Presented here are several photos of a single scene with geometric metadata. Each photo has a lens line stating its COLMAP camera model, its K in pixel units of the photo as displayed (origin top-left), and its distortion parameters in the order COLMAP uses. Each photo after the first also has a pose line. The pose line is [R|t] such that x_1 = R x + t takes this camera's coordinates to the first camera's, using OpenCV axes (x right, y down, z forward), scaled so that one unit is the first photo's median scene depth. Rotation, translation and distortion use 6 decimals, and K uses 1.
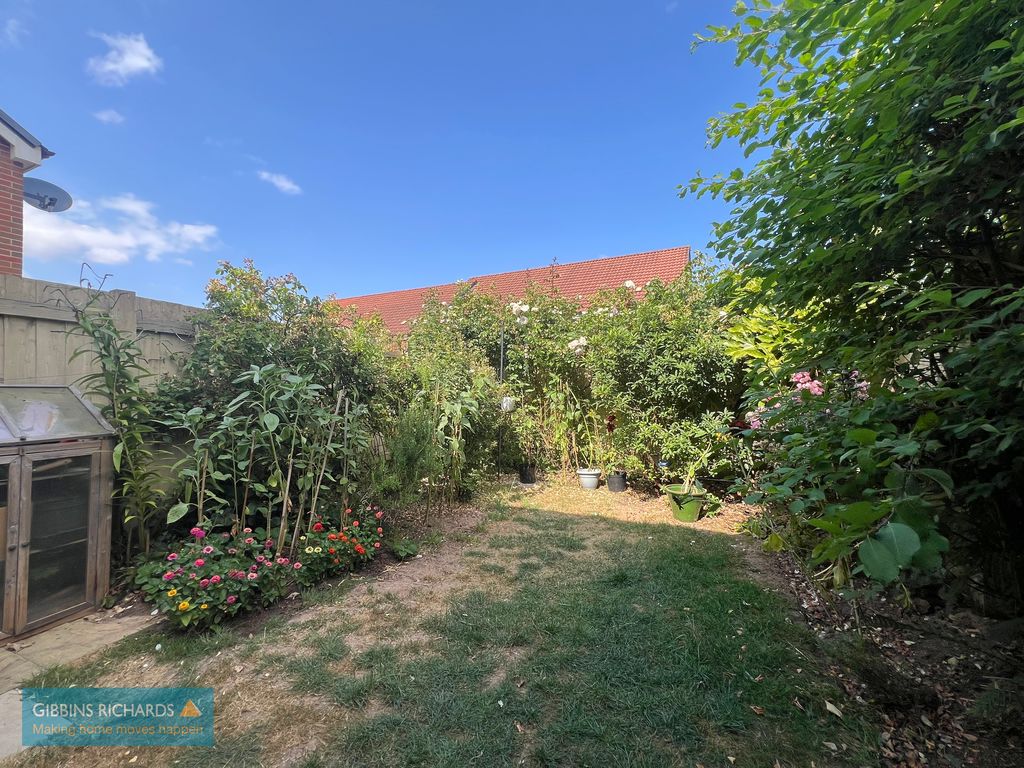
lens RADIAL K [[435.7, 0, 517.9], [0, 435.7, 388.9], [0, 0, 1]] dist [0.000175, -0.000013]
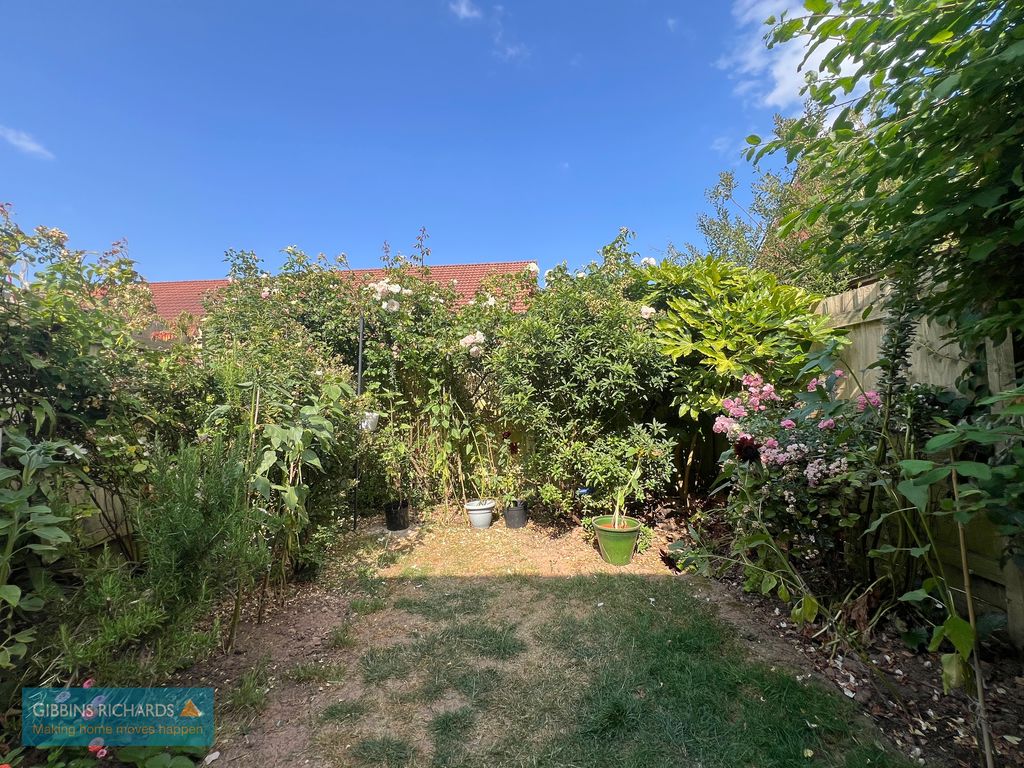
lens RADIAL K [[407.9, 0, 510.1], [0, 407.9, 387.6], [0, 0, 1]] dist [-0.000375, -0.000266]
pose [[0.929133, -0.004584, 0.369717, -0.069651], [0.016050, 0.999481, -0.027944, 0.001102], [-0.369397, 0.031898, 0.928724, 0.363732]]
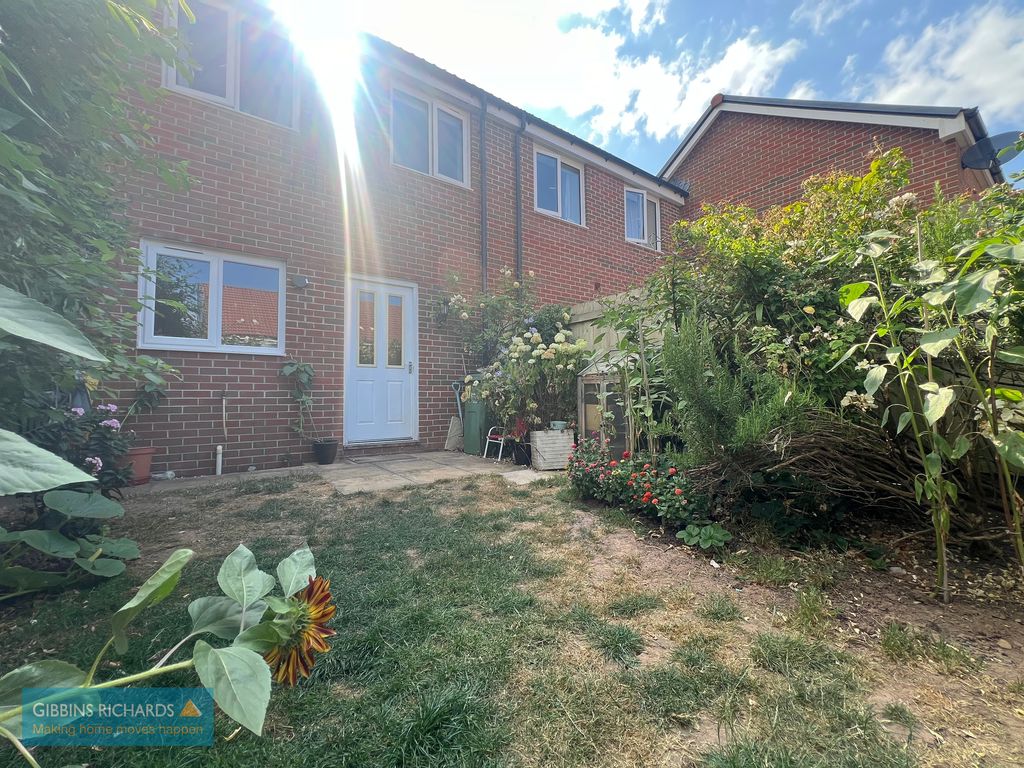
lens RADIAL K [[407.9, 0, 511.3], [0, 407.9, 384.6], [0, 0, 1]] dist [-0.000375, -0.000266]
pose [[-0.565618, -0.013784, -0.824552, 0.333064], [0.013965, 0.999557, -0.026289, 0.108673], [0.824549, -0.026385, -0.565175, 0.858600]]
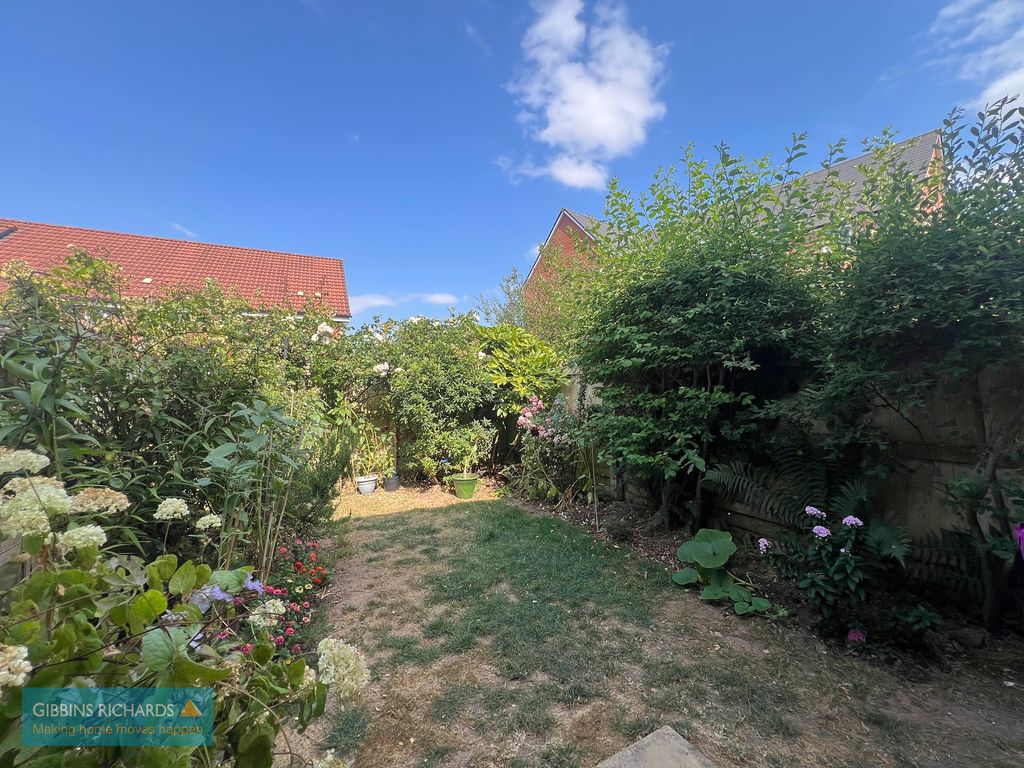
lens RADIAL K [[407.9, 0, 511.6], [0, 407.9, 383.7], [0, 0, 1]] dist [-0.000375, -0.000266]
pose [[0.616900, 0.016369, 0.786871, -0.557043], [-0.004217, 0.999838, -0.017493, -0.046889], [-0.787030, 0.007473, 0.616870, 0.063085]]
